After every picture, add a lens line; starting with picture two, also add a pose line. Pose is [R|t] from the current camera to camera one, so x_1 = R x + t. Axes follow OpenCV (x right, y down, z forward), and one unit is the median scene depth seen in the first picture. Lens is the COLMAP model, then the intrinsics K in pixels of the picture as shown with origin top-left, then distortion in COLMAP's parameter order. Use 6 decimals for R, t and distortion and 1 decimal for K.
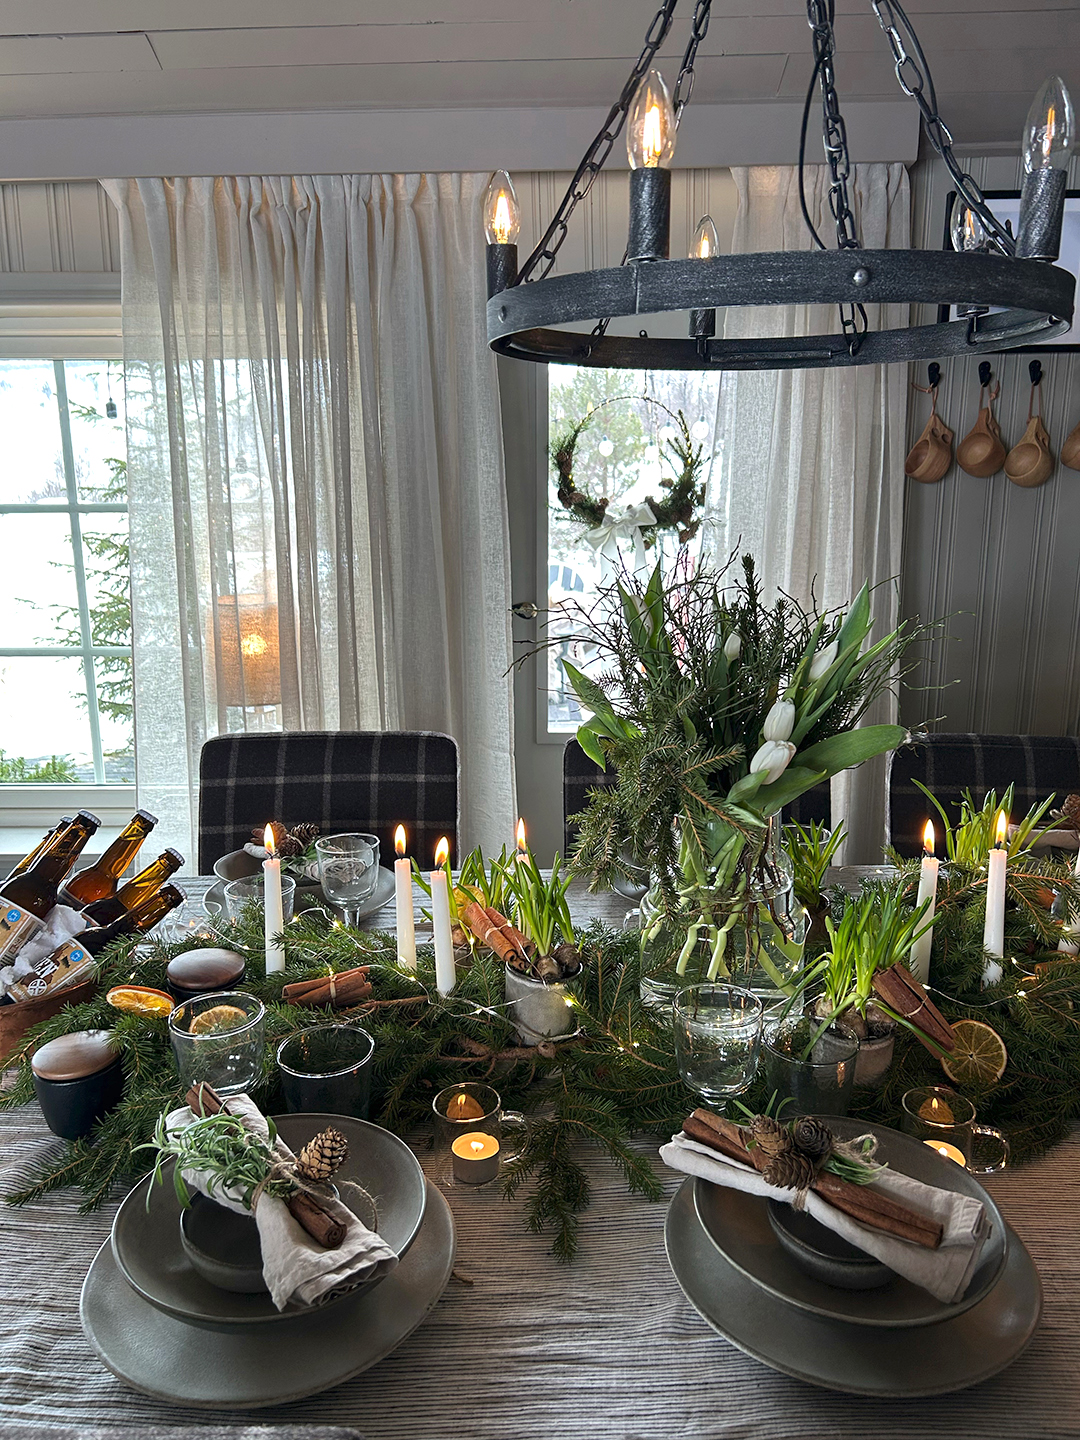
lens RADIAL K [[1078.7, 0, 540.0], [0, 1078.7, 720.0], [0, 0, 1]] dist [0.075116, -0.099826]
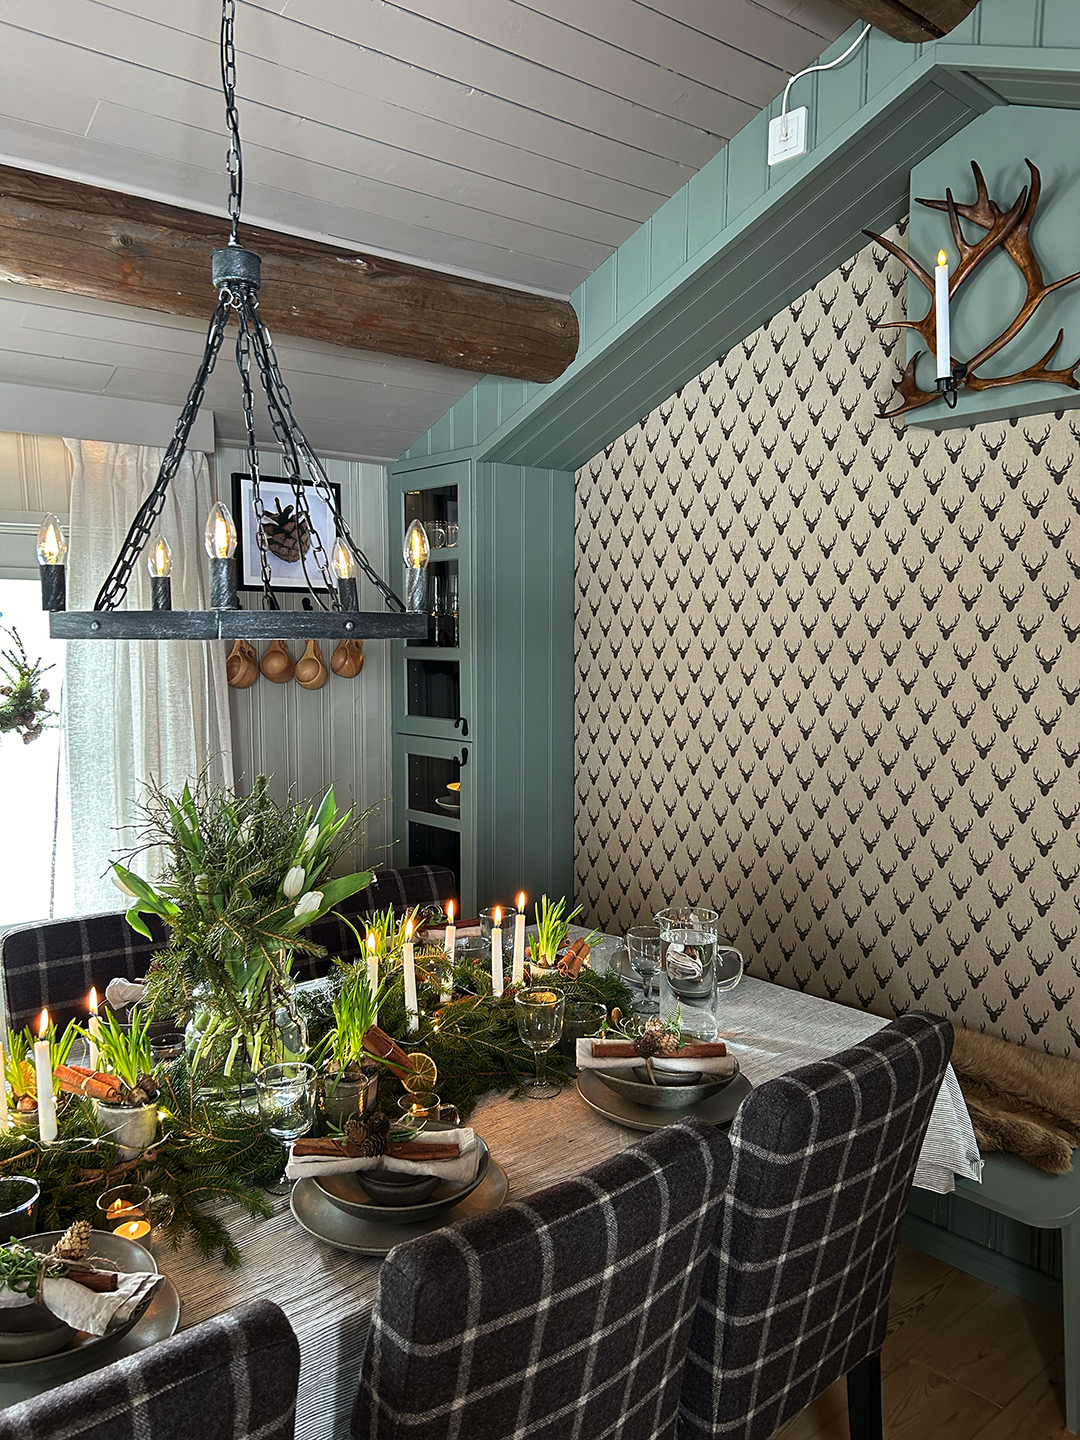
lens RADIAL K [[1078.7, 0, 540.0], [0, 1078.7, 720.0], [0, 0, 1]] dist [0.075116, -0.099826]
pose [[0.759287, -0.045017, 0.649197, -0.463347], [0.141074, 0.985267, -0.096677, -0.023350], [-0.635280, 0.164990, 0.754452, -0.385651]]
